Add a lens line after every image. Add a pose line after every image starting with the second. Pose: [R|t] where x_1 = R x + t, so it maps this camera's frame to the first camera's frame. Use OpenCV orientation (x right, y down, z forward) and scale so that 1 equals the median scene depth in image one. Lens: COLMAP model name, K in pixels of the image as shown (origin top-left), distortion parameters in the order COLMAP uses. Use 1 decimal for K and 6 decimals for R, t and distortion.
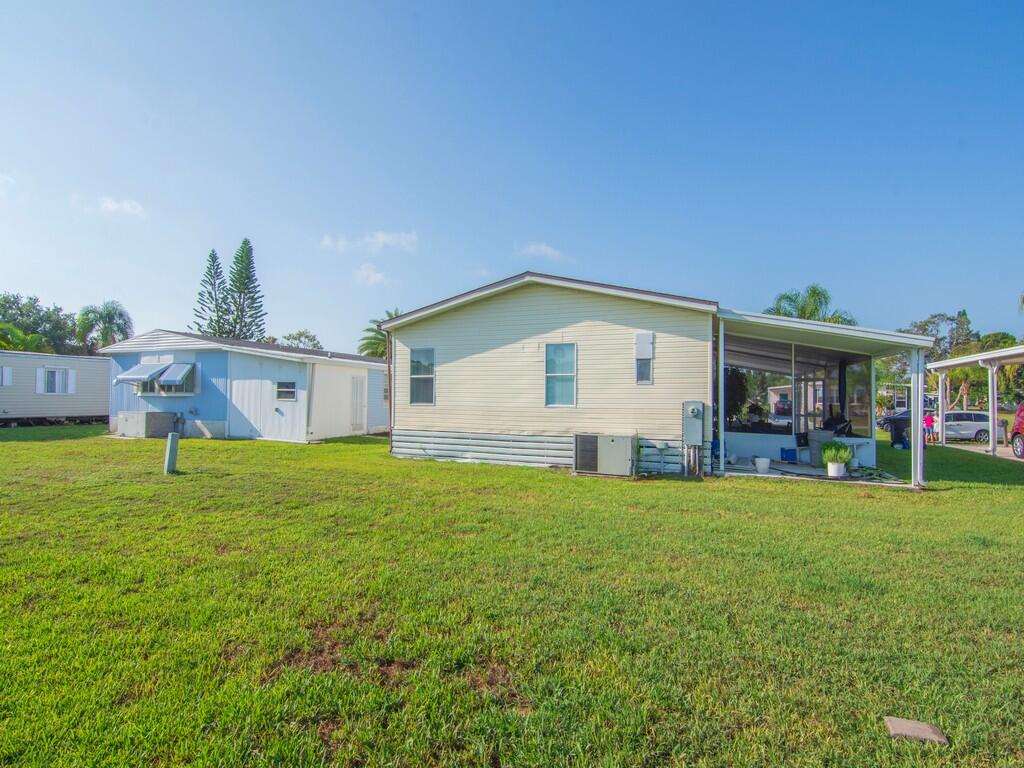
lens RADIAL K [[502.7, 0, 511.4], [0, 502.7, 388.6], [0, 0, 1]] dist [-0.014280, 0.001036]
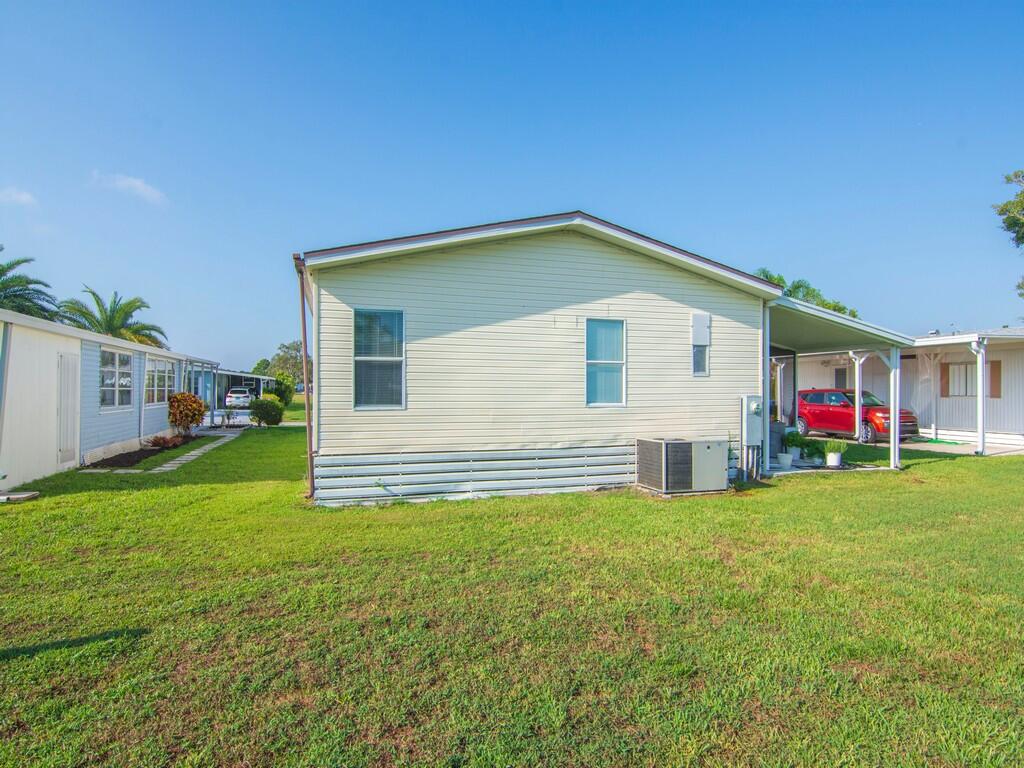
lens RADIAL K [[551.8, 0, 511.2], [0, 551.8, 386.1], [0, 0, 1]] dist [-0.010570, -0.006211]
pose [[0.765164, -0.005516, 0.643812, -0.519157], [-0.005021, 0.999882, 0.014534, -0.003459], [-0.643816, -0.014353, 0.765045, 0.471255]]
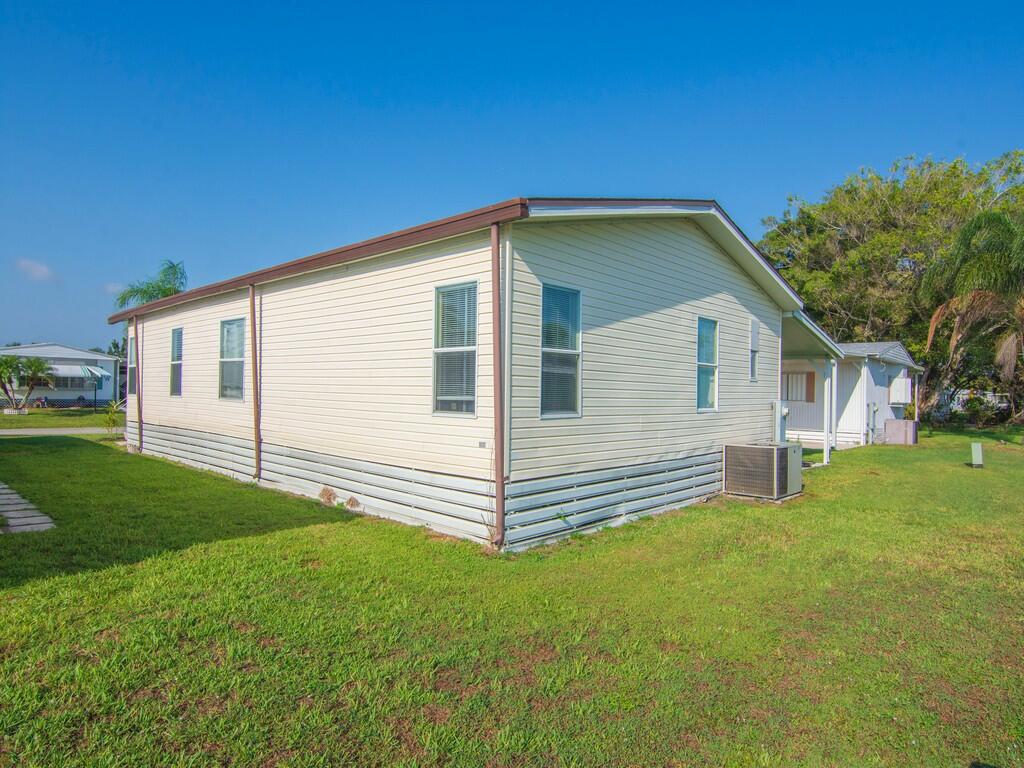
lens RADIAL K [[605.4, 0, 511.4], [0, 605.4, 385.3], [0, 0, 1]] dist [-0.004832, -0.000201]
pose [[0.354125, 0.006654, 0.935174, -0.762691], [-0.026638, 0.999641, 0.002975, 0.005640], [-0.934819, -0.025965, 0.354175, 0.949697]]
